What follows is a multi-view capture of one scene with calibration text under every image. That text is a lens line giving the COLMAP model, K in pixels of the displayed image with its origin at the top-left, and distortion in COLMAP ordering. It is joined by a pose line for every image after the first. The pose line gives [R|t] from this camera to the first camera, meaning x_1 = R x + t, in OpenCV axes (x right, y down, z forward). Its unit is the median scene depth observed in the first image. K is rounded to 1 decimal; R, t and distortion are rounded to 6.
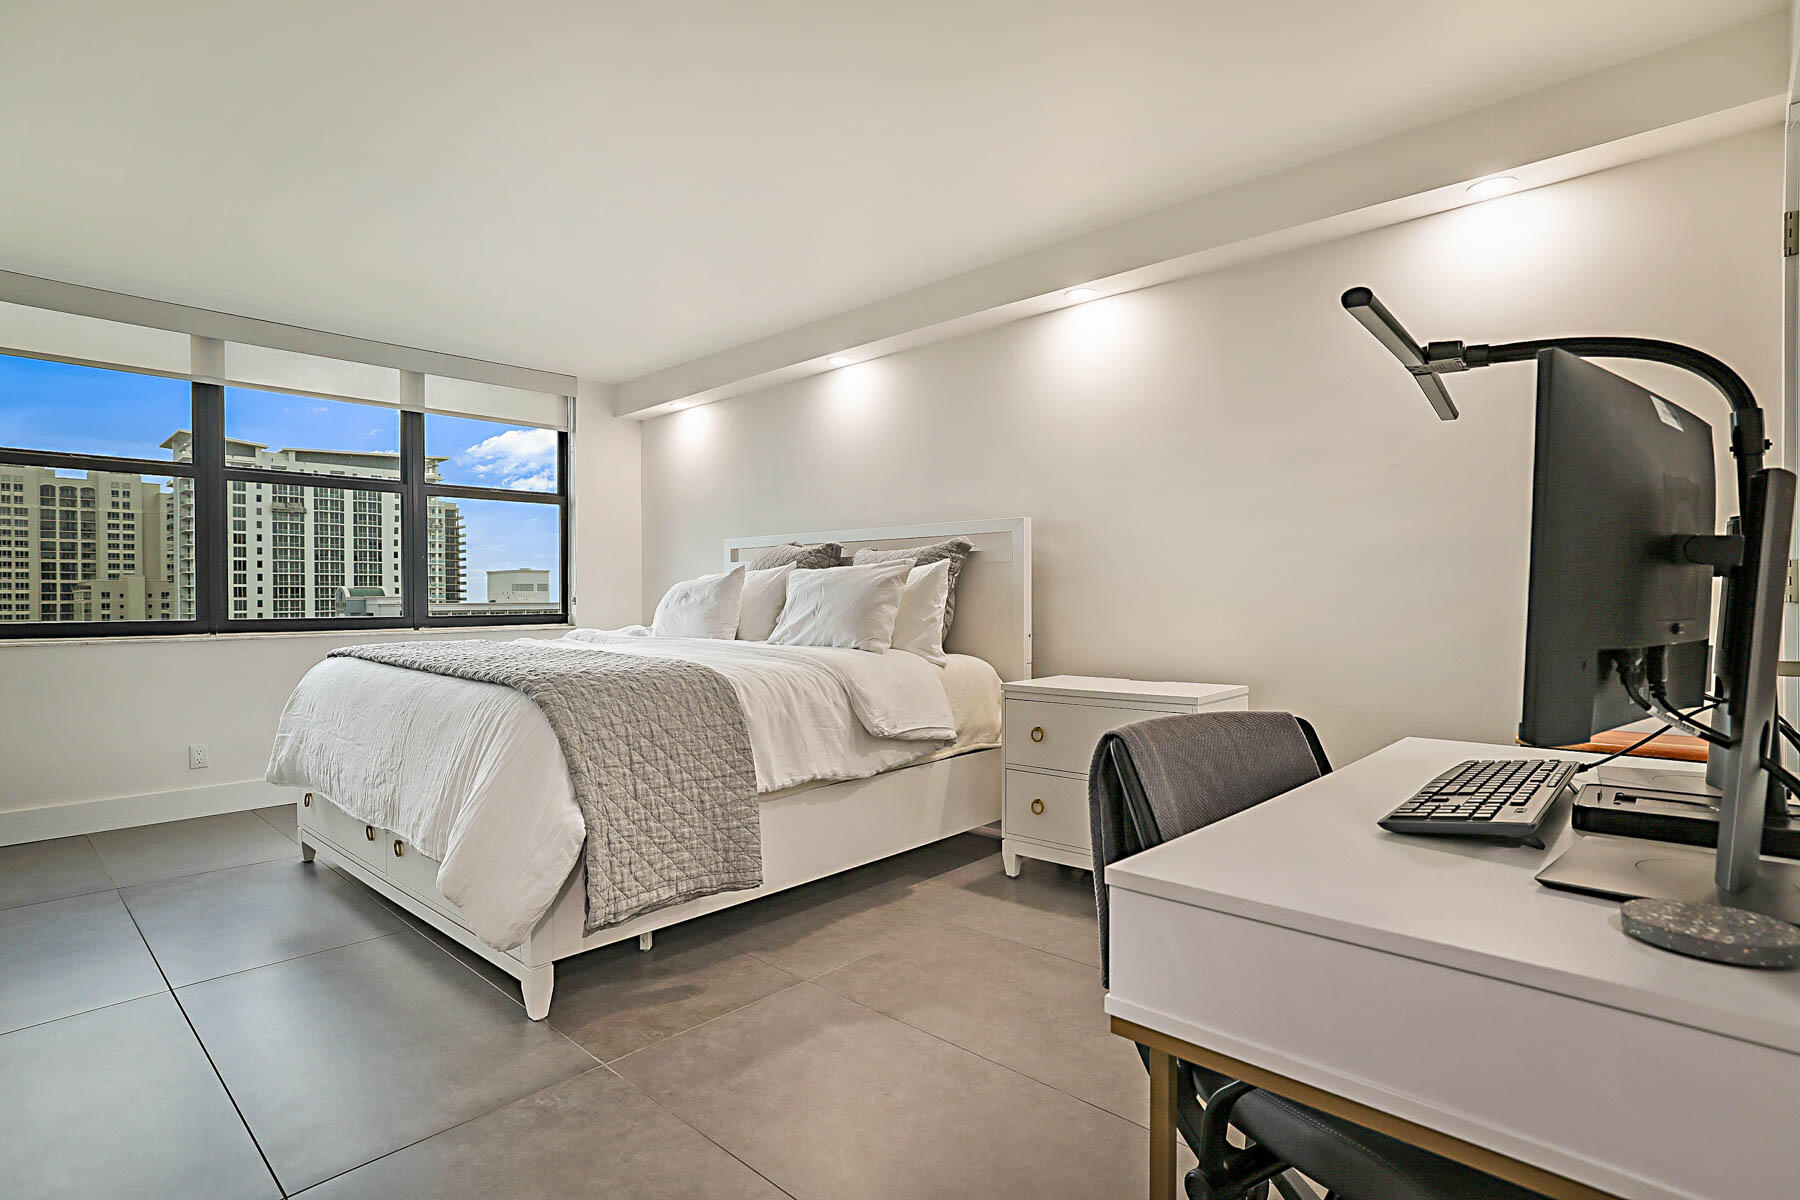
lens RADIAL K [[879.6, 0, 898.0], [0, 879.6, 602.1], [0, 0, 1]] dist [-0.000181, -0.000042]
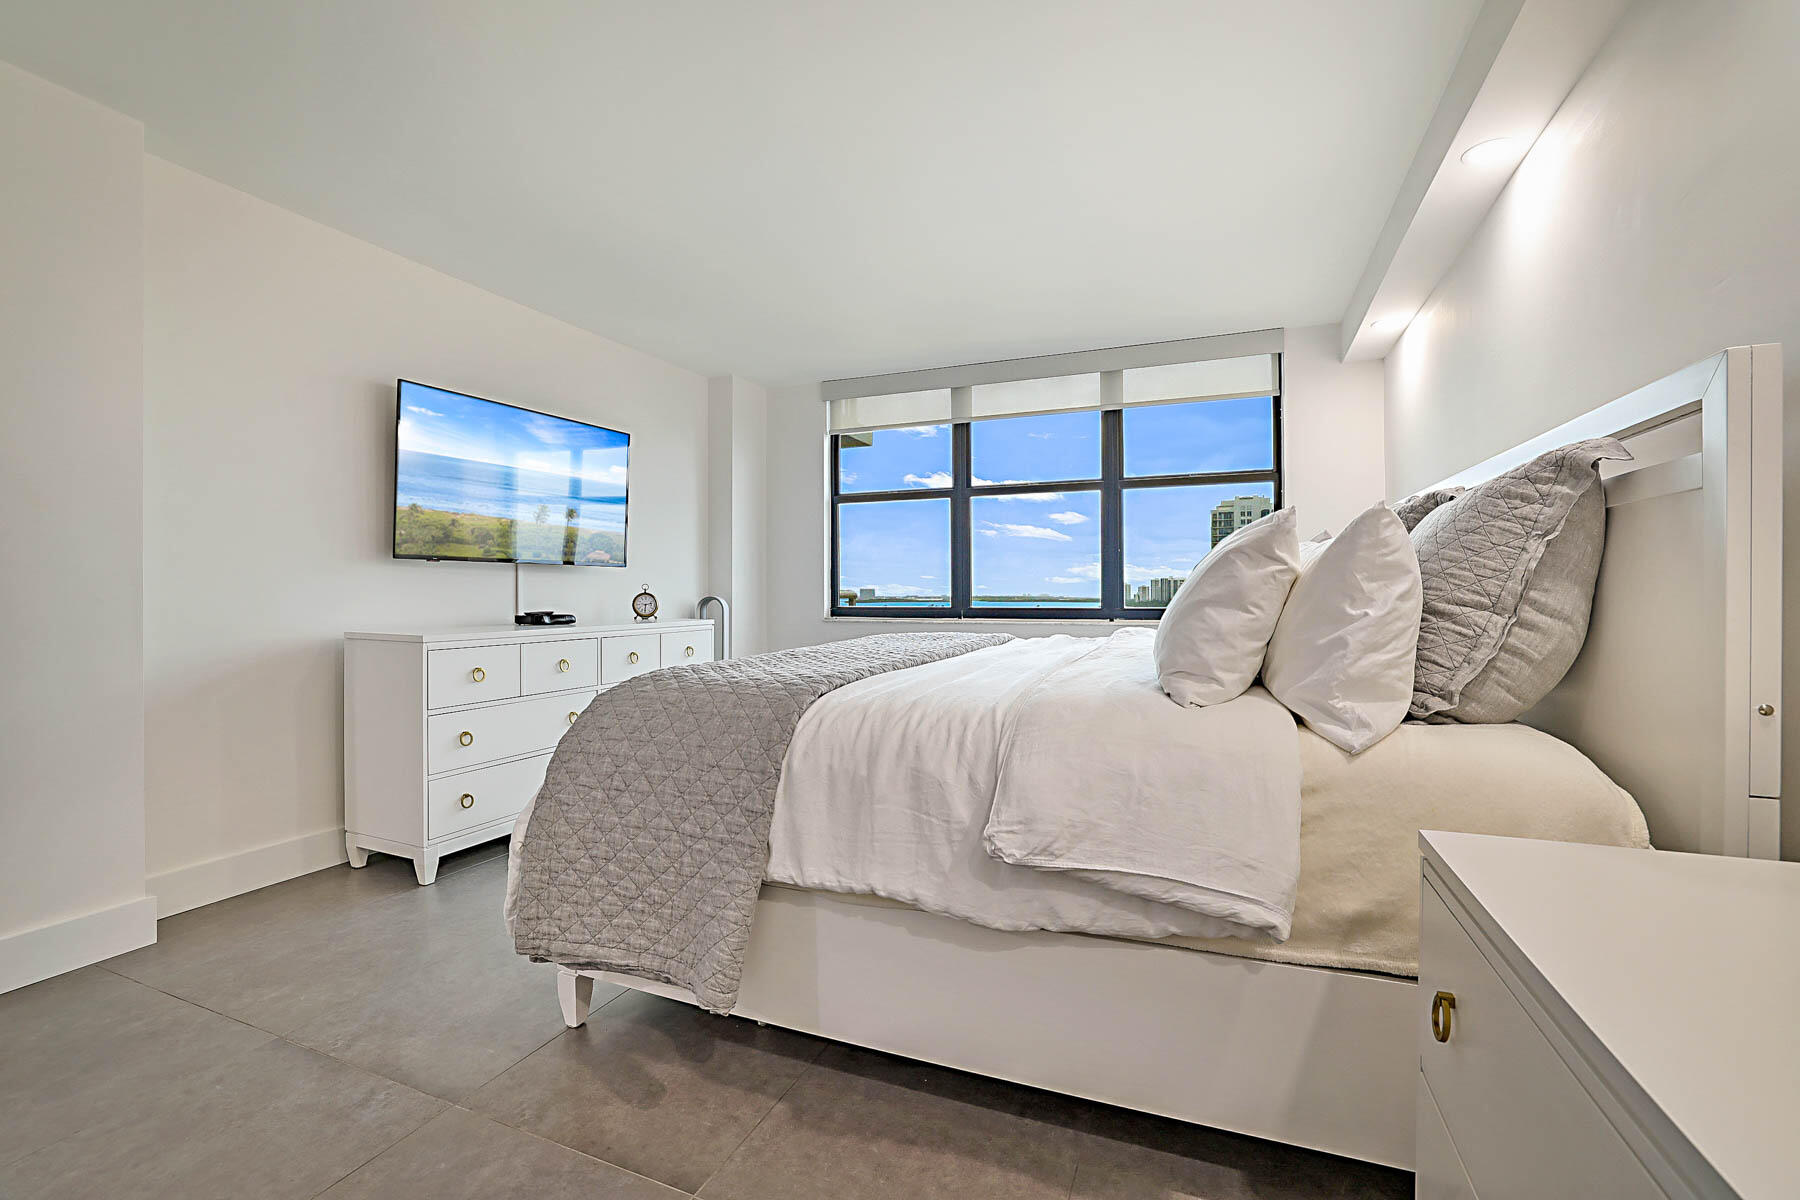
lens RADIAL K [[780.6, 0, 896.3], [0, 780.6, 597.1], [0, 0, 1]] dist [-0.013411, 0.000017]
pose [[0.345326, 0.008893, -0.938441, 0.373978], [-0.001930, 0.999960, 0.008766, -0.007467], [0.938481, -0.001216, 0.345330, 0.748995]]
